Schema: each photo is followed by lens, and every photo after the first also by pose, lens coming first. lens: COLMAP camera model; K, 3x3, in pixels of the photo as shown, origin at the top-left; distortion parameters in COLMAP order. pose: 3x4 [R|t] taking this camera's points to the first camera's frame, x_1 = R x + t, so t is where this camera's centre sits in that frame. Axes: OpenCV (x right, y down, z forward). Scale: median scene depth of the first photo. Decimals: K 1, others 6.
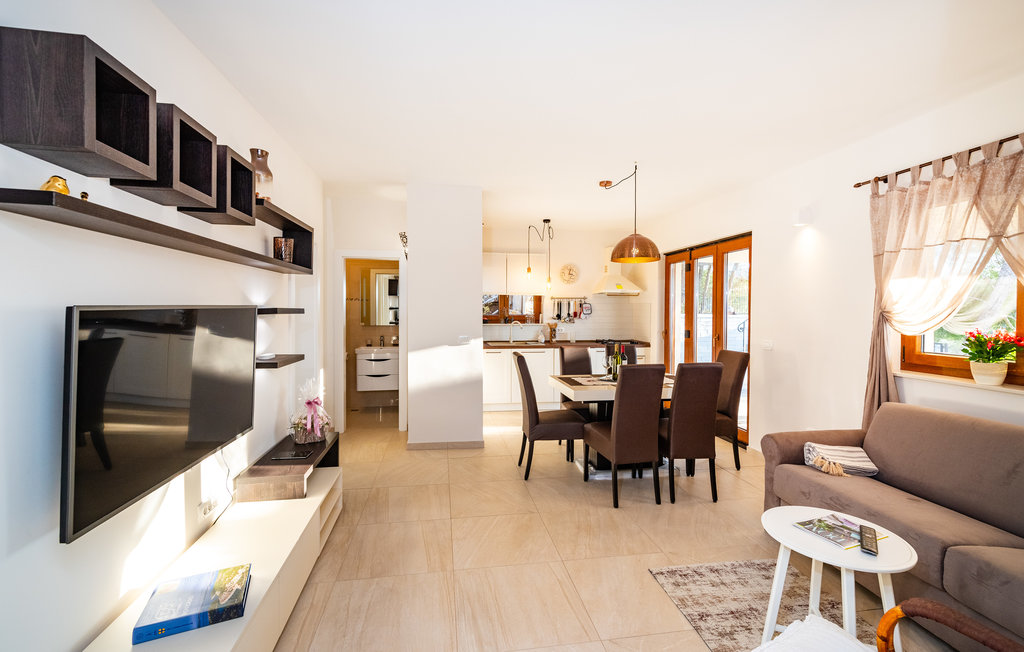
lens RADIAL K [[448.1, 0, 513.2], [0, 448.1, 329.0], [0, 0, 1]] dist [0.008807, 0.000074]
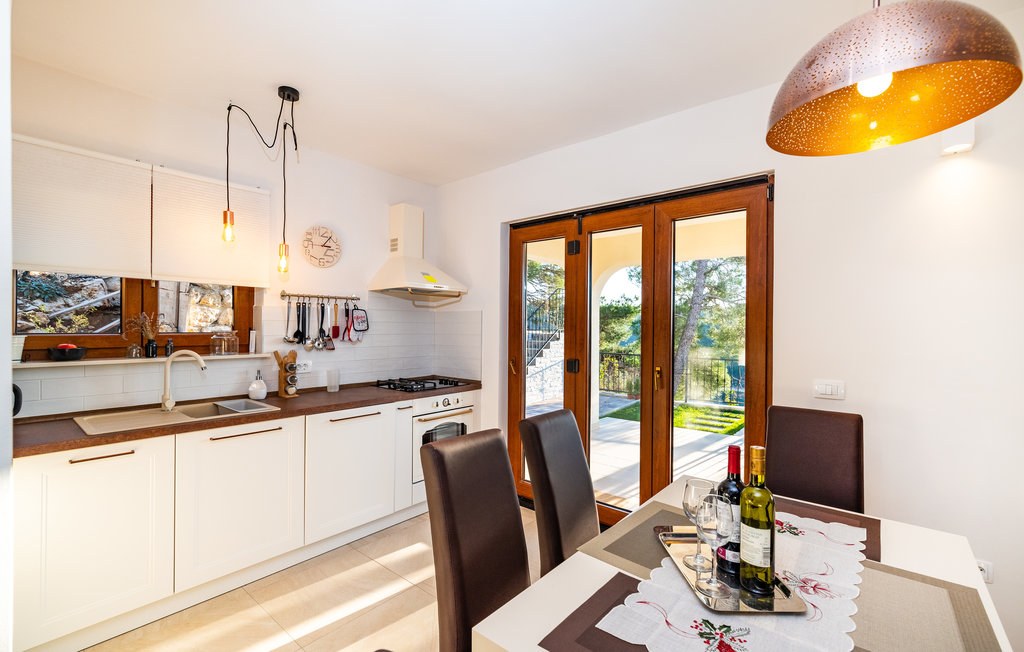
lens RADIAL K [[448.1, 0, 513.2], [0, 448.1, 329.0], [0, 0, 1]] dist [0.008807, 0.000074]
pose [[0.764240, -0.000152, 0.644932, -0.025958], [0.024408, 0.999290, -0.028687, -0.017123], [-0.644470, 0.037666, 0.763702, 0.519621]]
